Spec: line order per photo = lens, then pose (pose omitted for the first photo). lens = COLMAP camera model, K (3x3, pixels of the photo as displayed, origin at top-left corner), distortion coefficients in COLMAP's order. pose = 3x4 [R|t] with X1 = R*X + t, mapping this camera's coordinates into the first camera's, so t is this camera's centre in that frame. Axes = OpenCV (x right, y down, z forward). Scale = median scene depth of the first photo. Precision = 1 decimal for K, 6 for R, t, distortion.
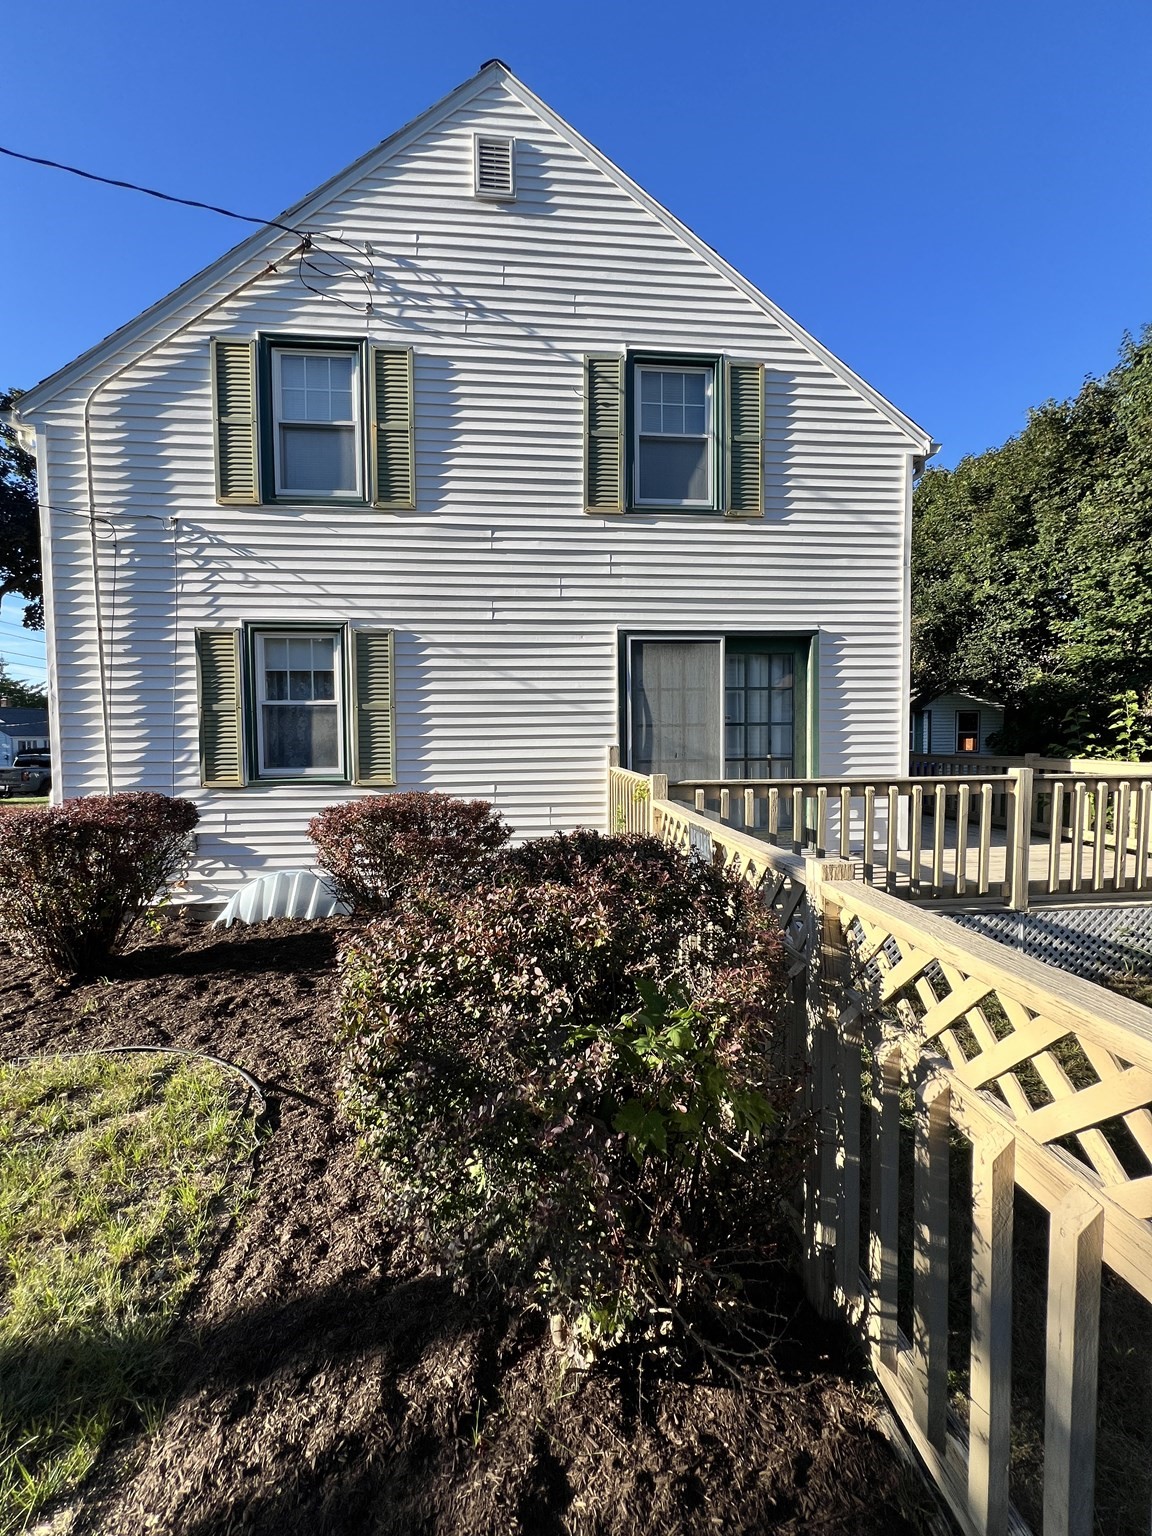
lens RADIAL K [[620.4, 0, 576.0], [0, 620.4, 768.0], [0, 0, 1]] dist [-0.000461, 0.000322]
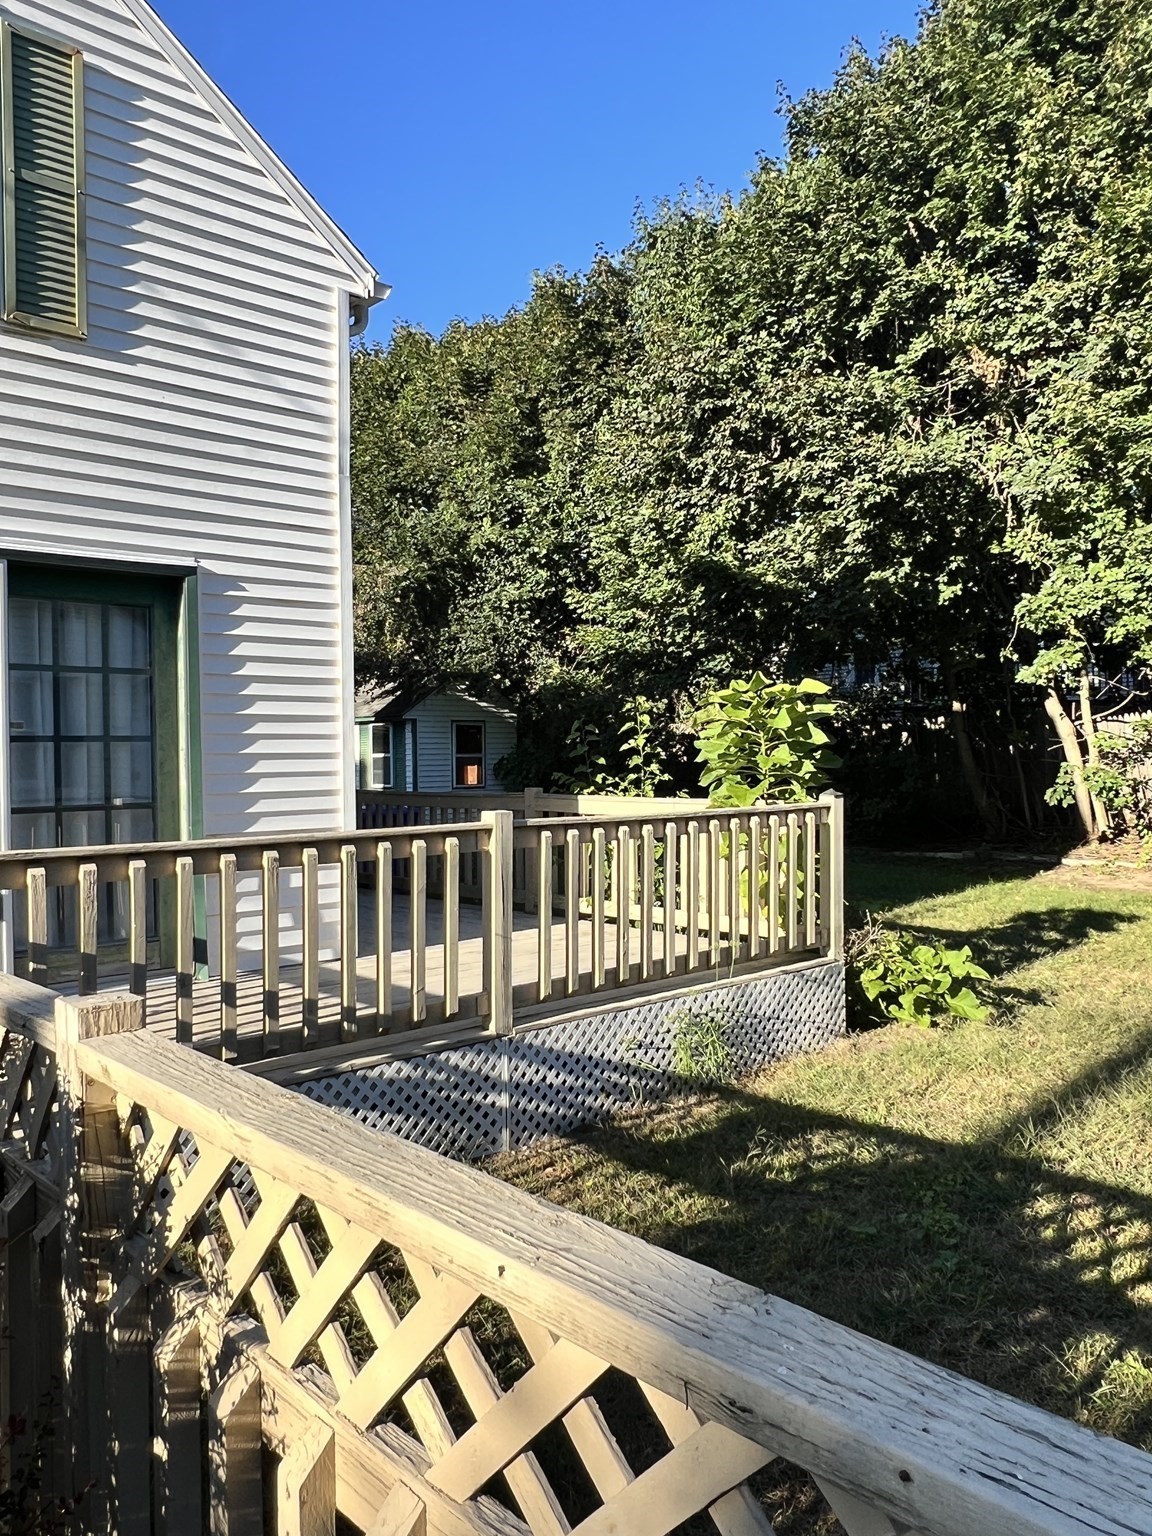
lens RADIAL K [[1169.6, 0, 587.1], [0, 1169.6, 767.6], [0, 0, 1]] dist [0.002895, -0.004085]
pose [[0.791031, -0.005612, 0.611751, 0.034908], [0.034550, 0.998772, -0.035512, 0.001148], [-0.610800, 0.049227, 0.790253, -0.010462]]
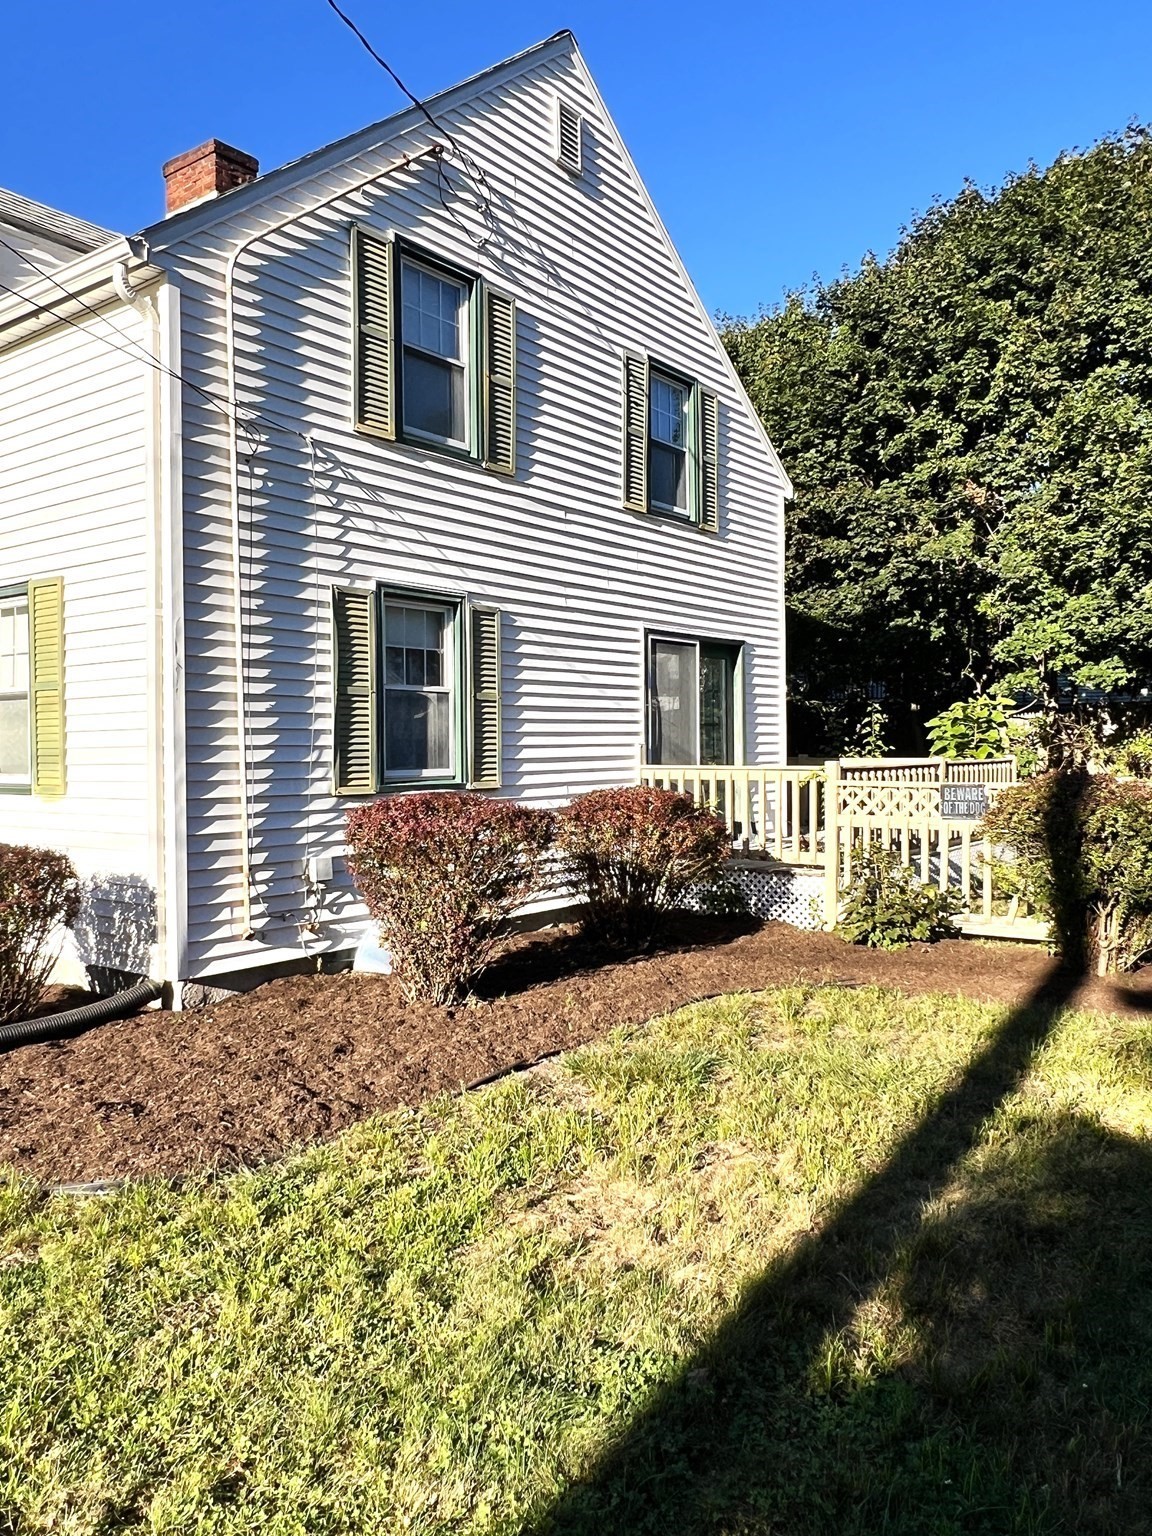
lens RADIAL K [[1169.6, 0, 587.1], [0, 1169.6, 767.6], [0, 0, 1]] dist [0.002895, -0.004085]
pose [[0.662765, -0.009323, 0.748770, -1.447941], [0.038200, 0.999041, -0.021374, 0.039135], [-0.747853, 0.042769, 0.662485, -0.169469]]
